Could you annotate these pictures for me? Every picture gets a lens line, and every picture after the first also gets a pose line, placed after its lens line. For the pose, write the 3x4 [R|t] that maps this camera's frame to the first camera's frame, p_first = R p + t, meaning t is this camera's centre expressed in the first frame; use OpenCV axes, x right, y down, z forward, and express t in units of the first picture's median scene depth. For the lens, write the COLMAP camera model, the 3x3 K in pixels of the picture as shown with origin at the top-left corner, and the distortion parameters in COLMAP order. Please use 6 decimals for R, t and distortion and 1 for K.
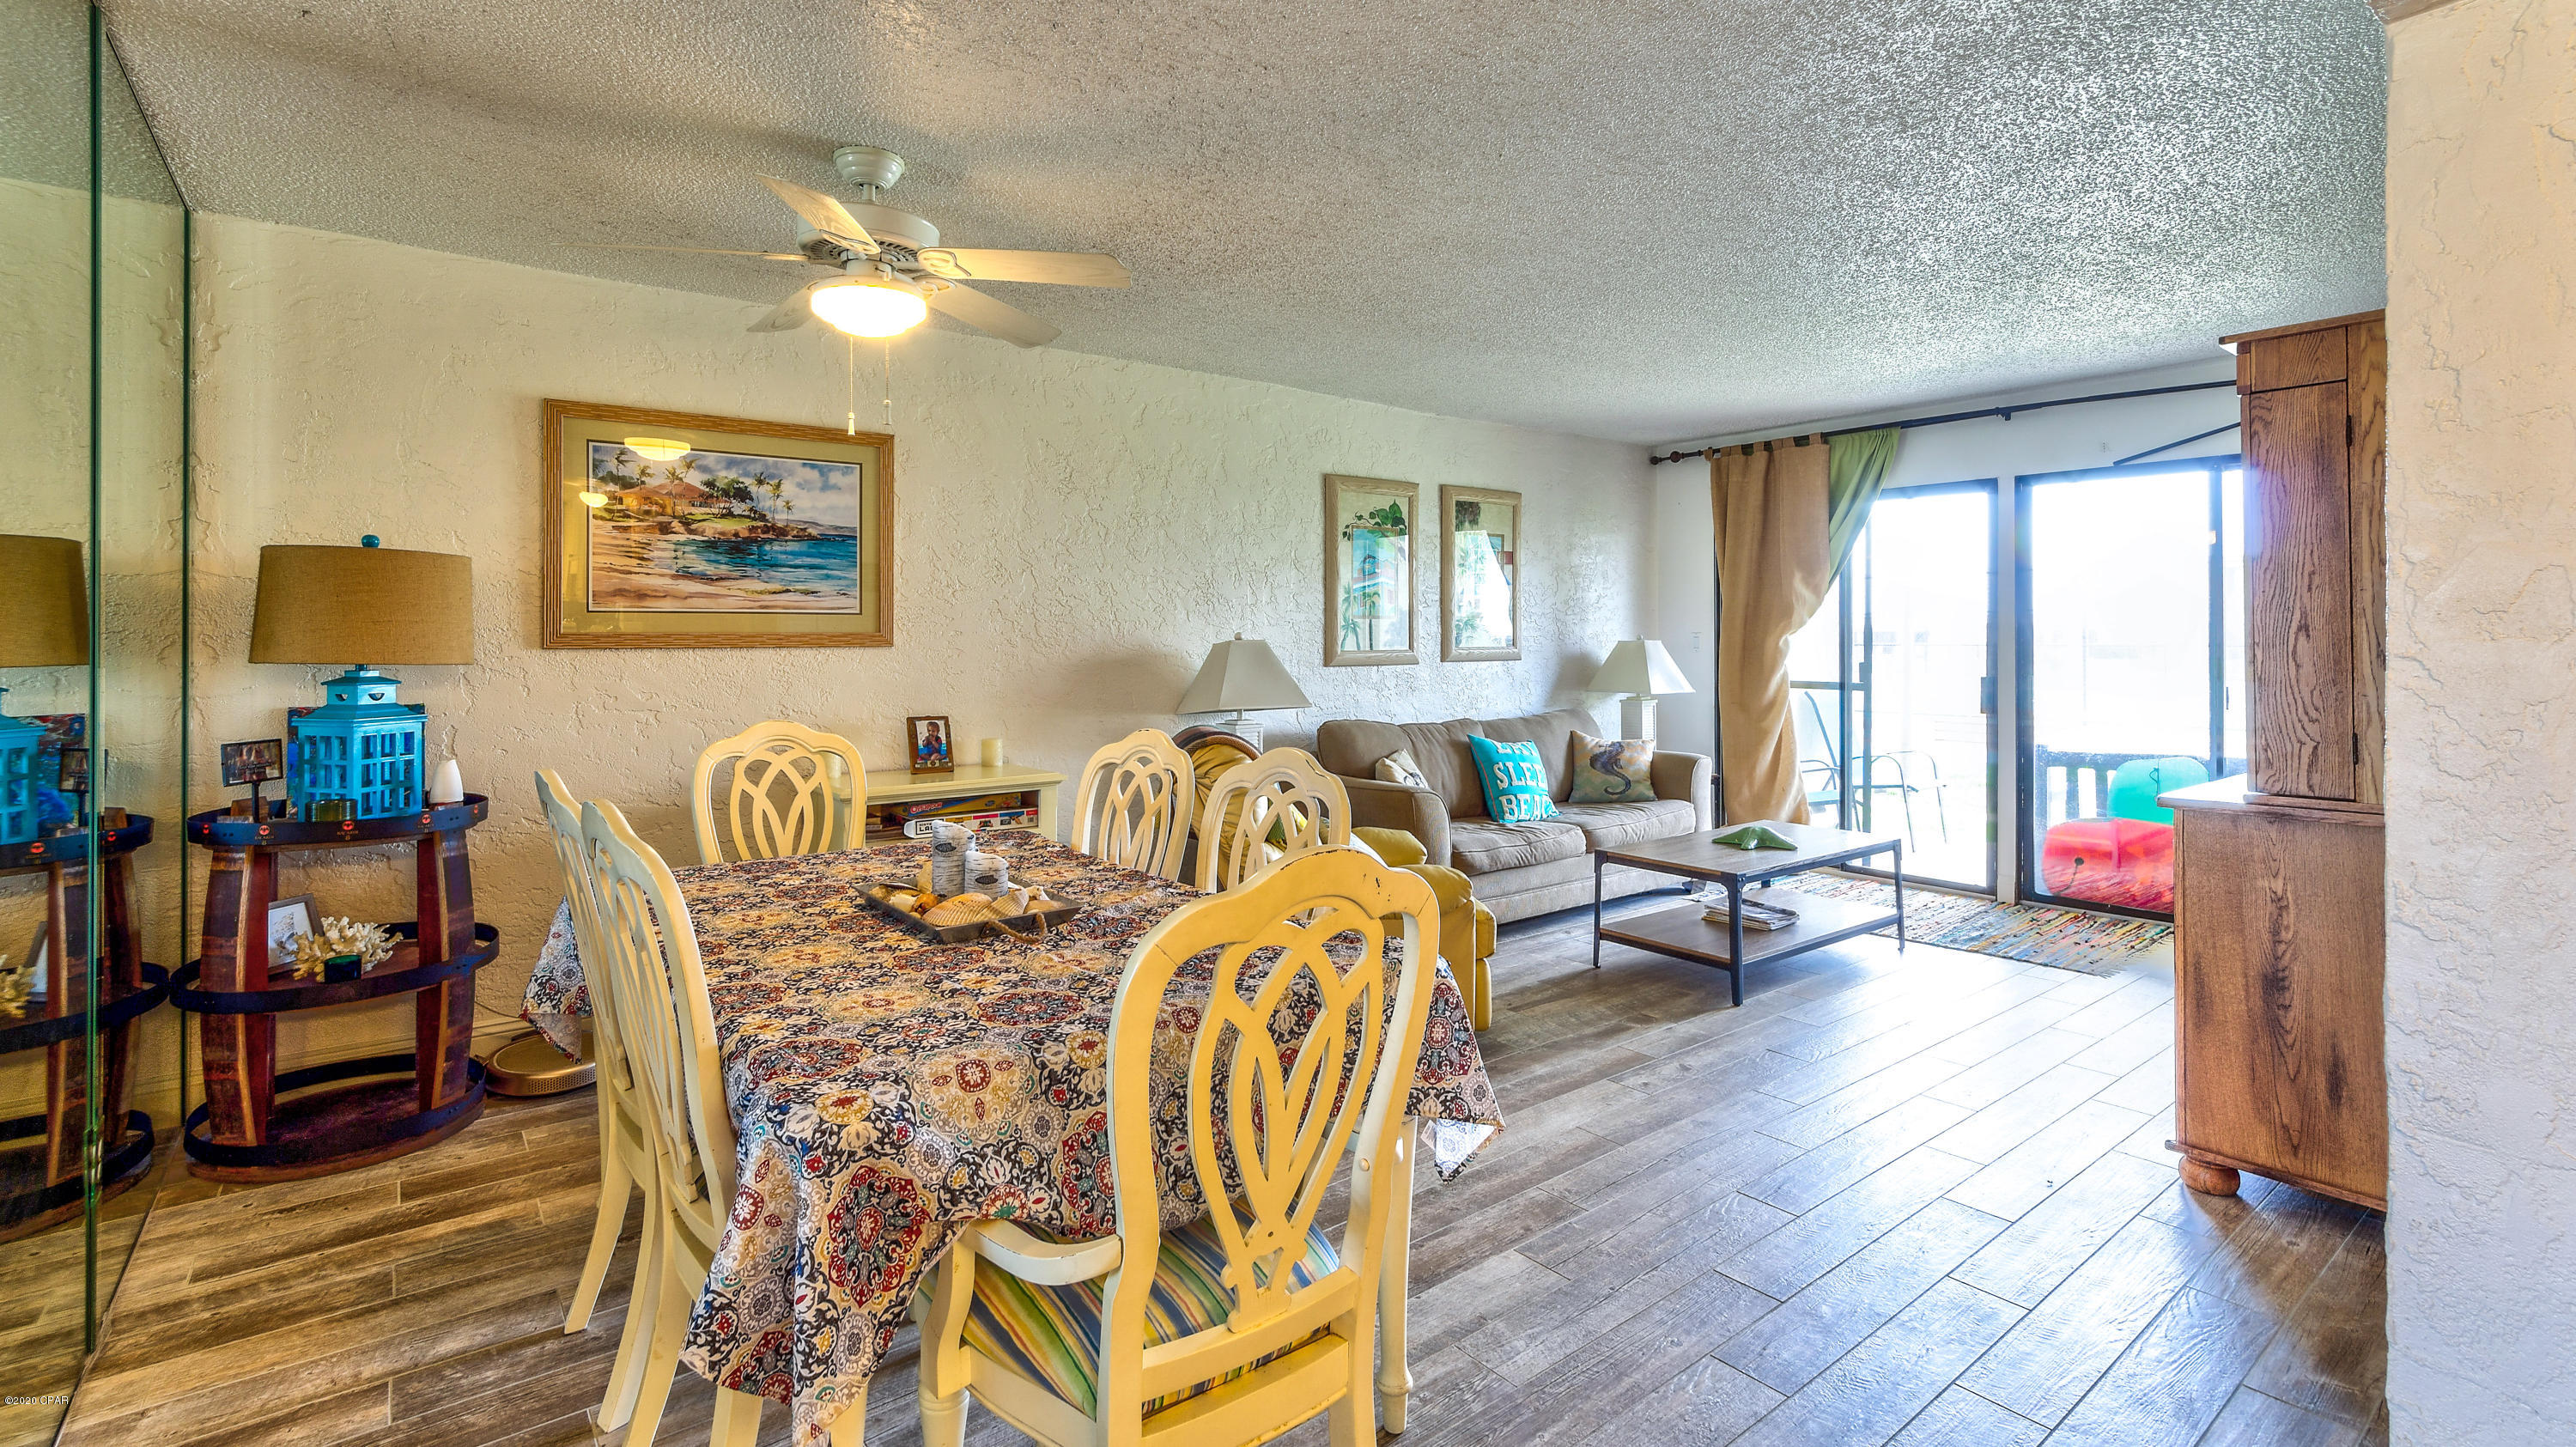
lens RADIAL K [[1161.7, 0, 1245.6], [0, 1161.7, 633.8], [0, 0, 1]] dist [0.025242, -0.000206]
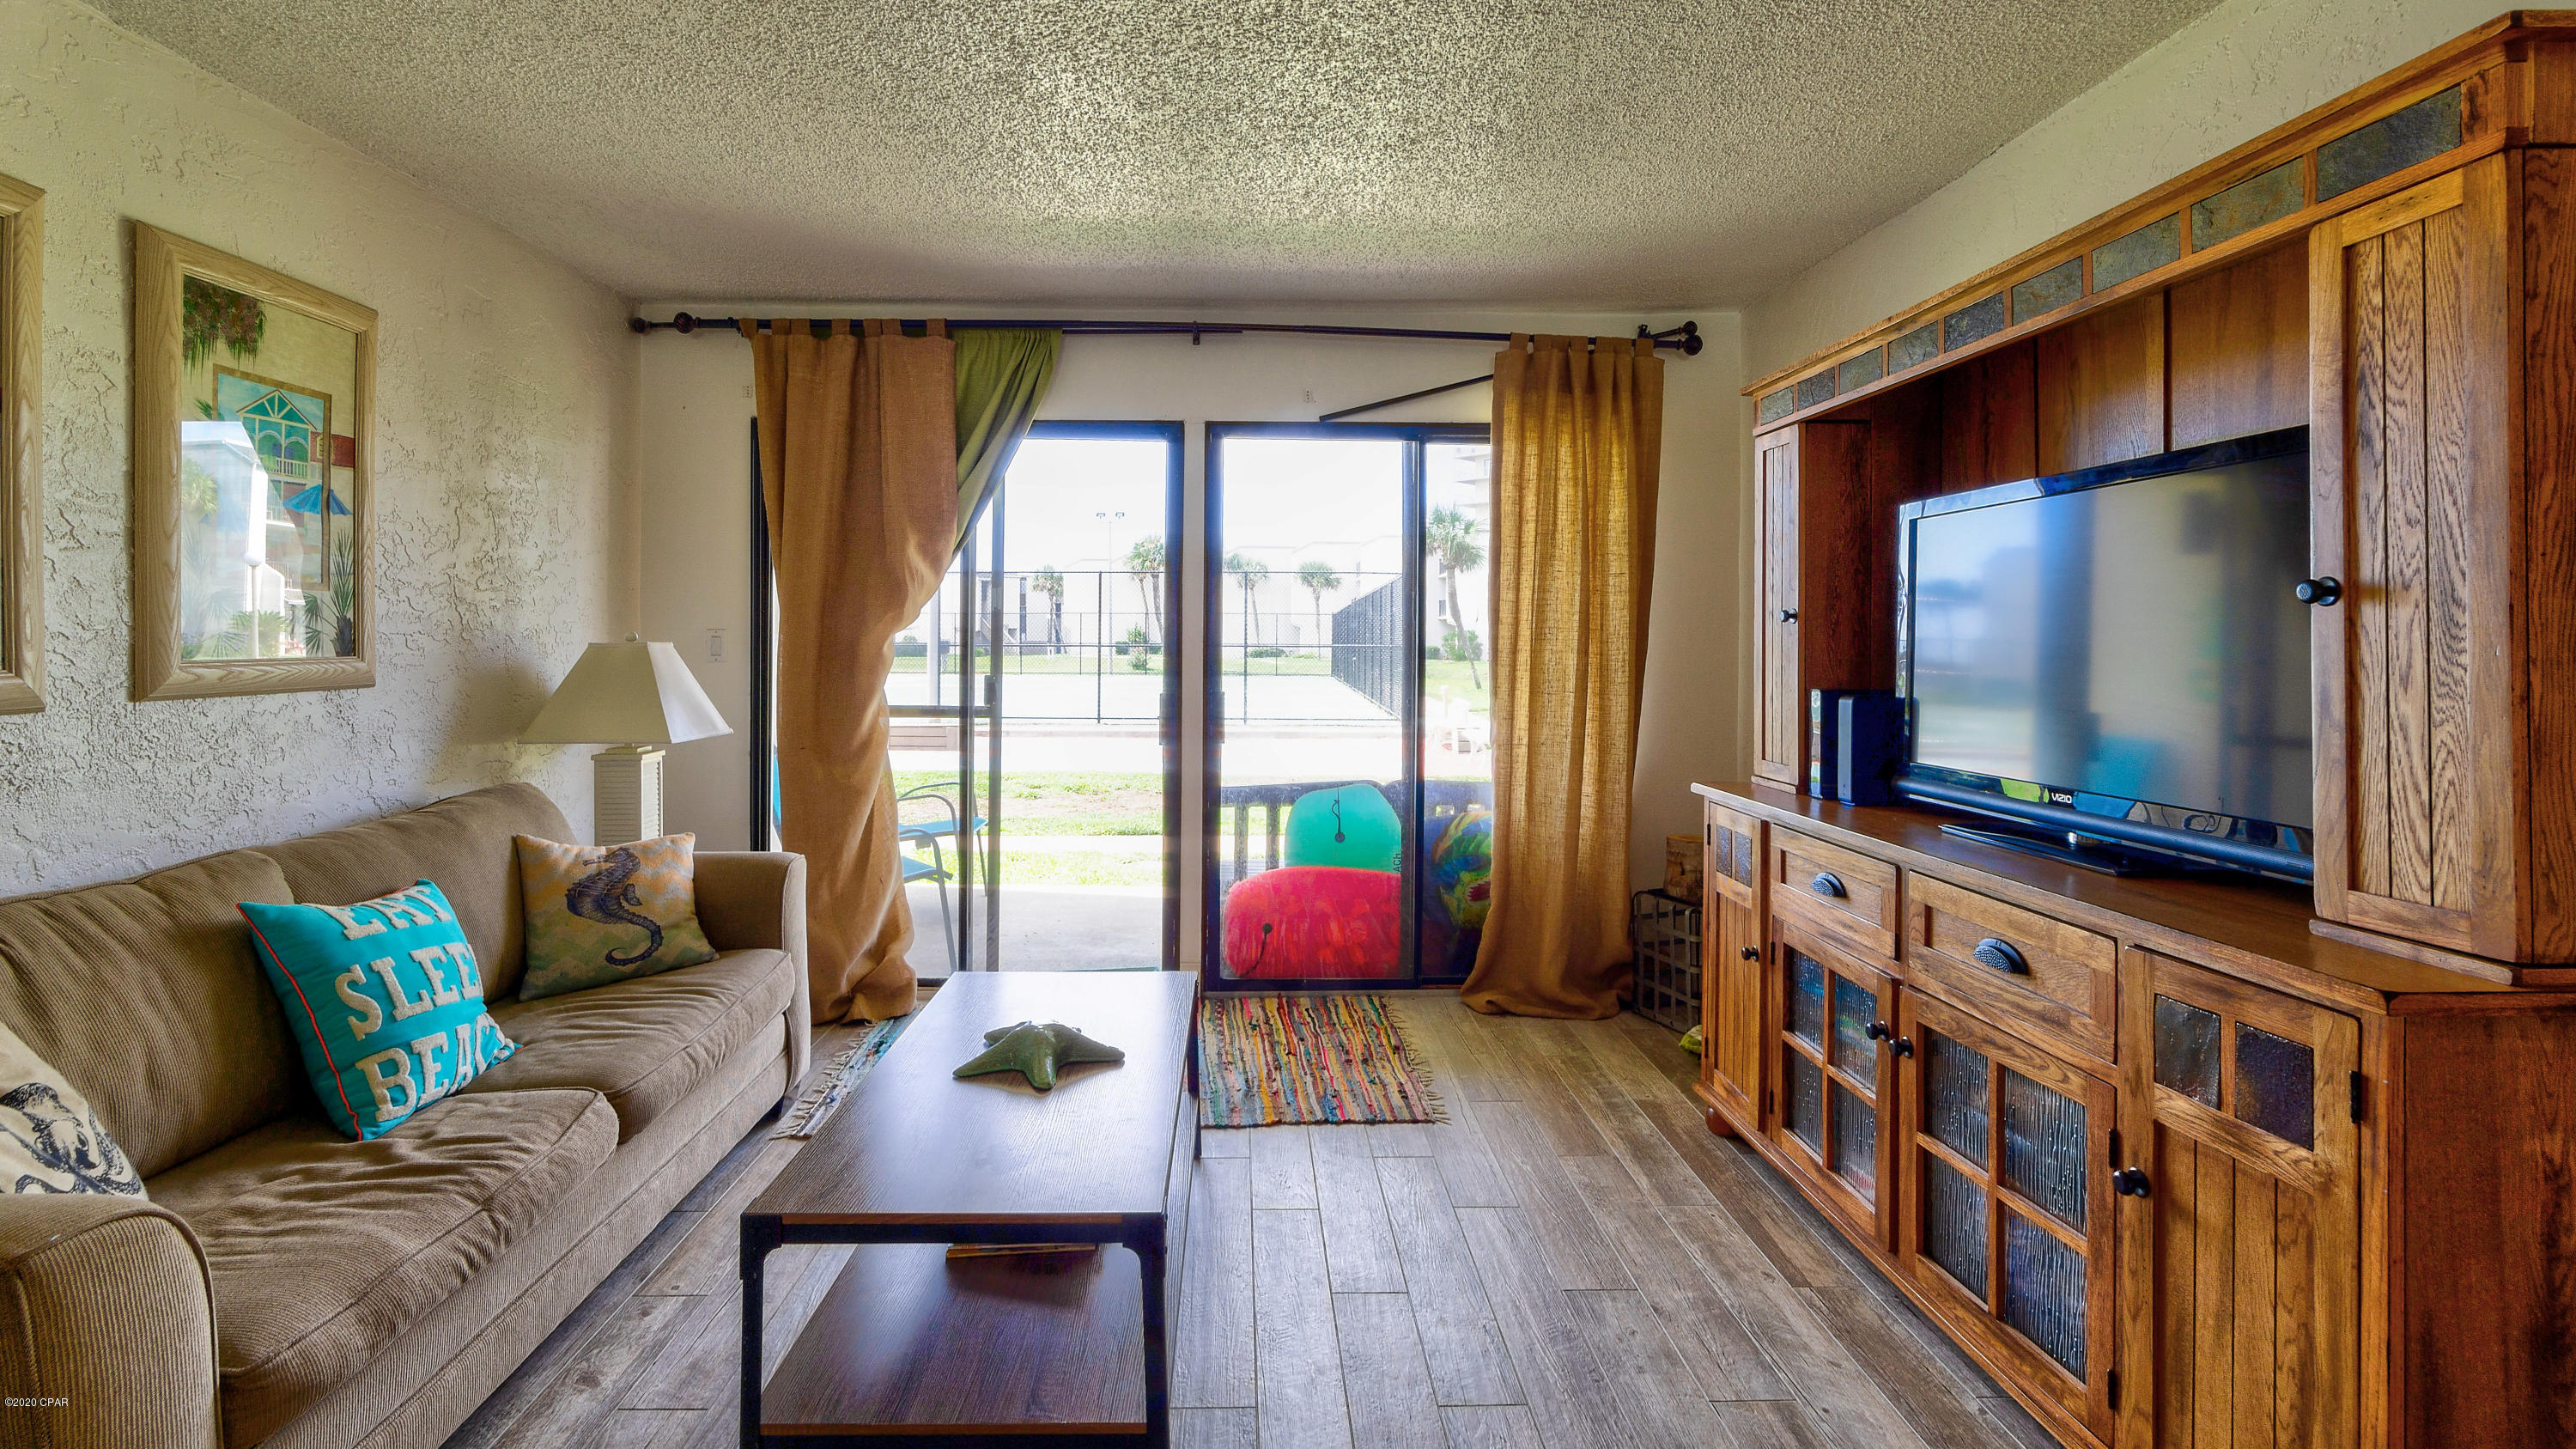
lens RADIAL K [[1161.9, 0, 1245.6], [0, 1161.9, 634.8], [0, 0, 1]] dist [0.025242, -0.000206]
pose [[0.573202, 0.006791, 0.819386, 0.069564], [-0.011221, 0.999937, -0.000437, -0.000648], [-0.819337, -0.008944, 0.573242, 0.550515]]
